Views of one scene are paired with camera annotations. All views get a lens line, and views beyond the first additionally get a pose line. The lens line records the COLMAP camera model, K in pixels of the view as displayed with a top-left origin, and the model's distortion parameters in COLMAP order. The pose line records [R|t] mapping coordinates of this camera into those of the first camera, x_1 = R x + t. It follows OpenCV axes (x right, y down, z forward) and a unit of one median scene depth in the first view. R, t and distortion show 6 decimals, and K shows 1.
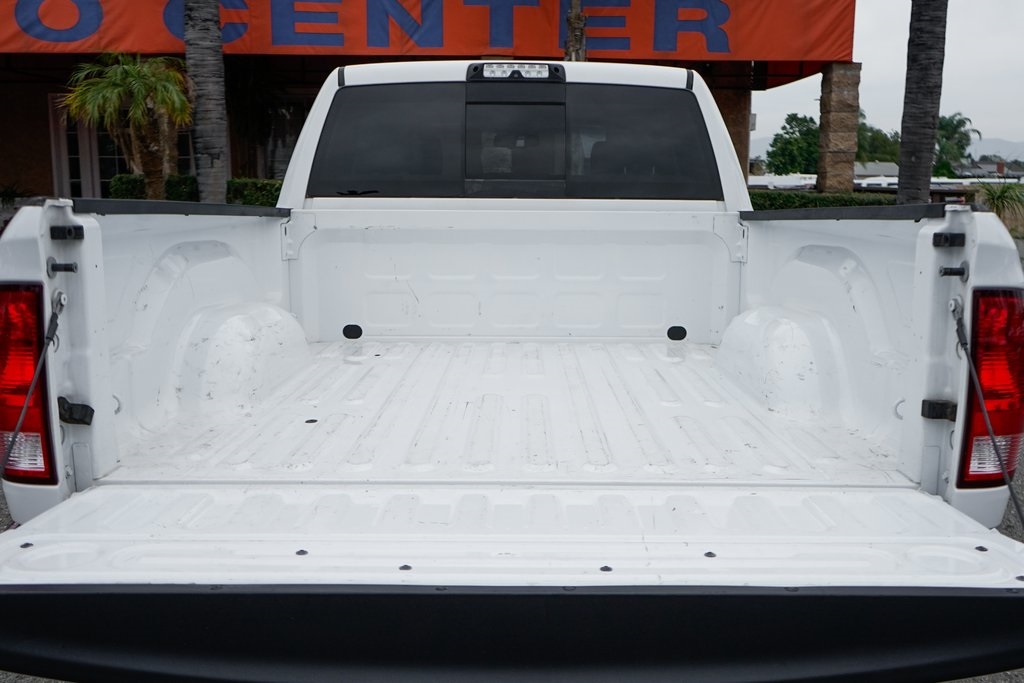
lens RADIAL K [[986.3, 0, 513.5], [0, 986.3, 351.7], [0, 0, 1]] dist [-0.017892, 0.000000]
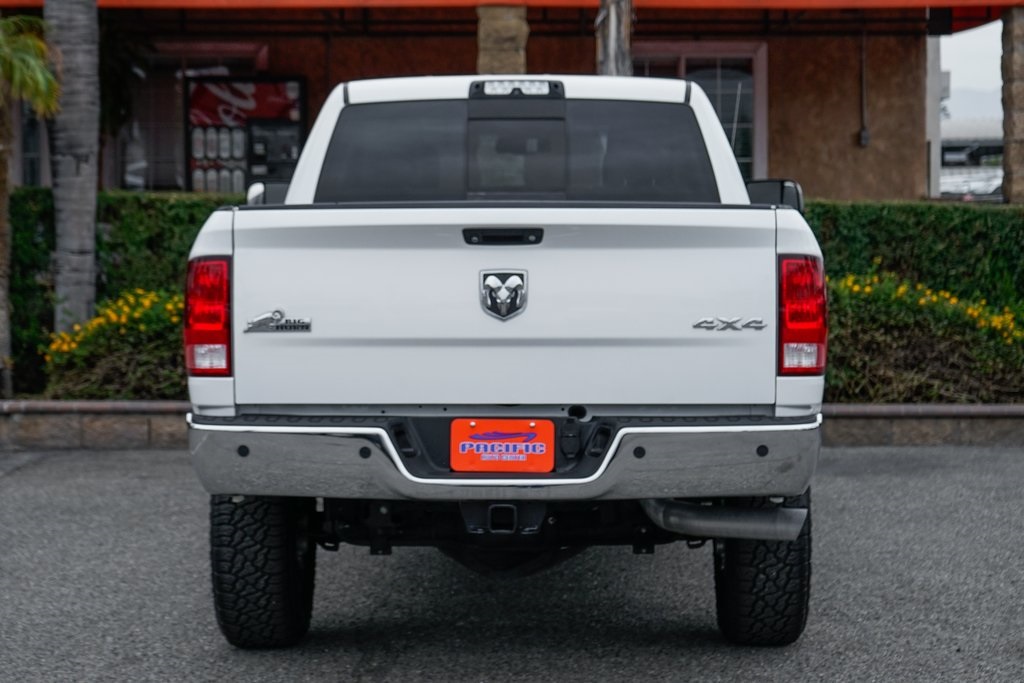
lens RADIAL K [[2341.7, 0, 509.6], [0, 2341.7, 339.3], [0, 0, 1]] dist [0.021246, 0.000000]
pose [[0.999832, -0.008375, -0.016323, 0.014373], [0.006590, 0.994290, -0.106507, 0.103608], [0.017122, 0.106382, 0.994178, -0.614424]]
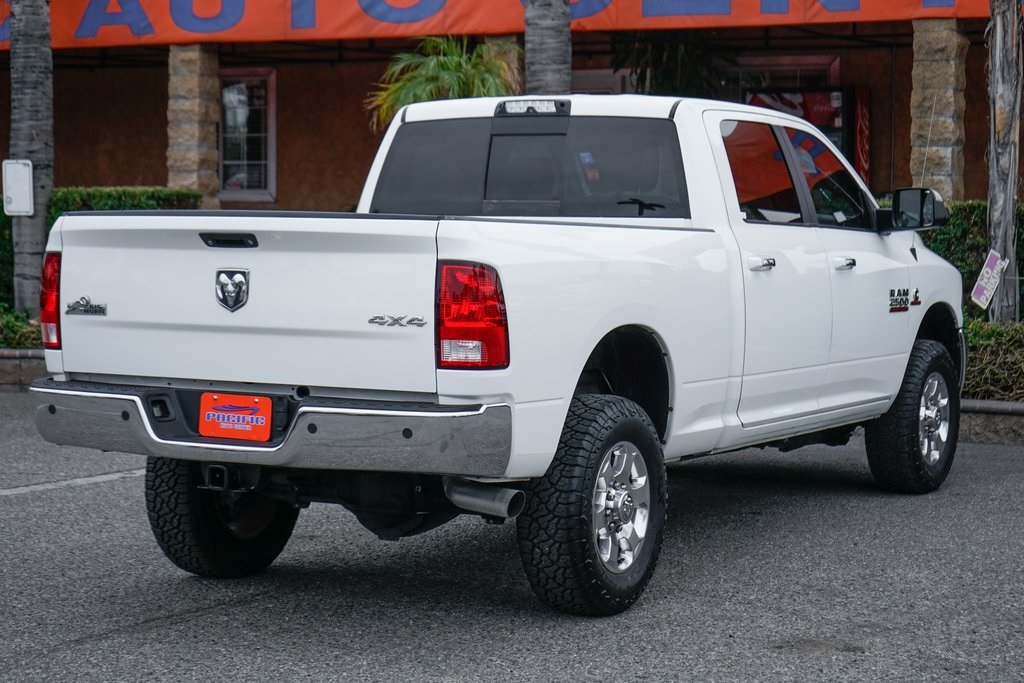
lens RADIAL K [[2197.4, 0, 513.7], [0, 2197.4, 342.1], [0, 0, 1]] dist [-0.014588, 0.000000]
pose [[0.874125, 0.029930, -0.484779, 0.543910], [-0.078367, 0.993713, -0.079955, 0.086161], [0.479338, 0.107881, 0.870975, -0.536120]]
